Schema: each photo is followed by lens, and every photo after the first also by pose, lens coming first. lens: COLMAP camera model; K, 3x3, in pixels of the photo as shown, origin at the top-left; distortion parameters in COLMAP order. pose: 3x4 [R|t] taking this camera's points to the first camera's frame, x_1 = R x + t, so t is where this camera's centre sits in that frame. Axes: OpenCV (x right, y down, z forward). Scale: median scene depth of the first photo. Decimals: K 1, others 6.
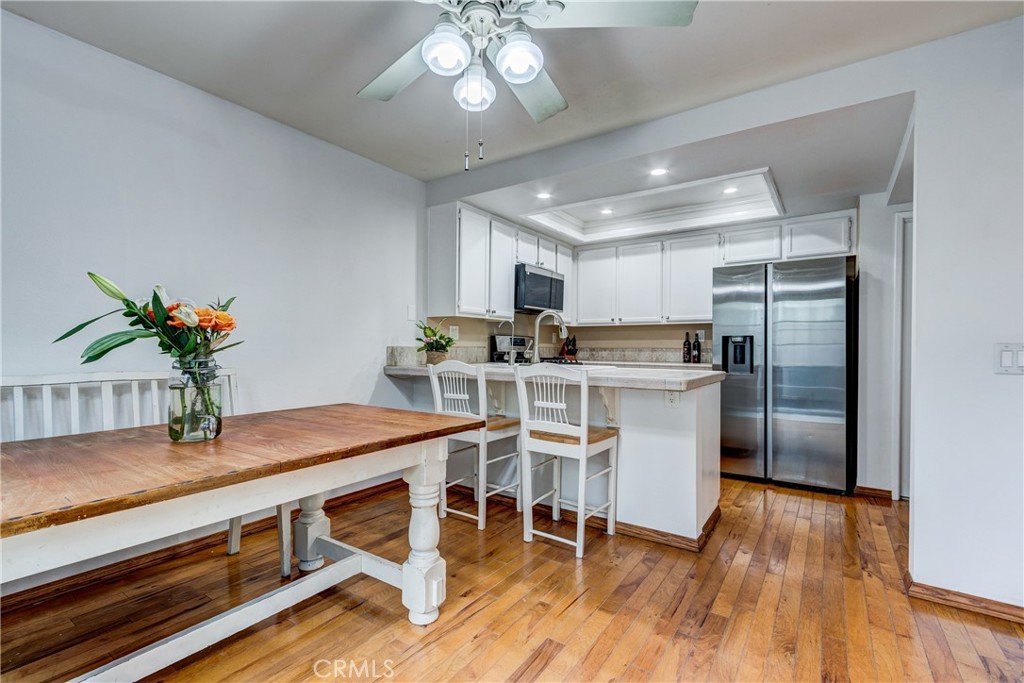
lens RADIAL K [[464.8, 0, 501.7], [0, 464.8, 347.1], [0, 0, 1]] dist [0.000397, -0.000481]
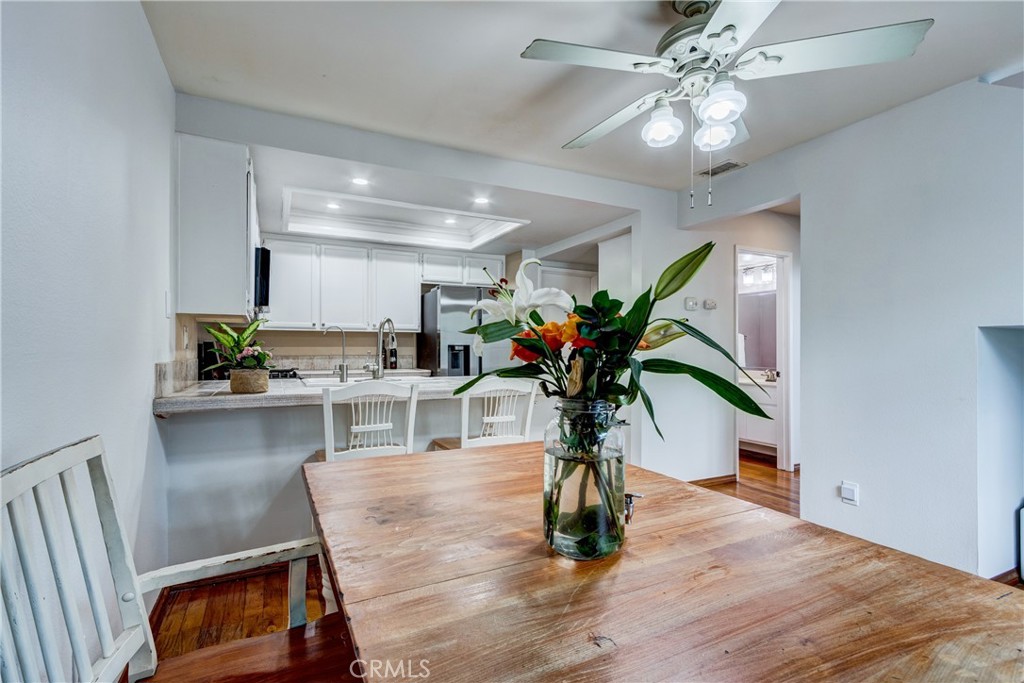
lens RADIAL K [[464.8, 0, 501.7], [0, 464.8, 347.1], [0, 0, 1]] dist [0.000397, -0.000481]
pose [[0.476289, -0.000081, 0.879289, -0.480379], [0.002846, 0.999995, -0.001450, -0.016460], [-0.879284, 0.003193, 0.476287, 0.325801]]
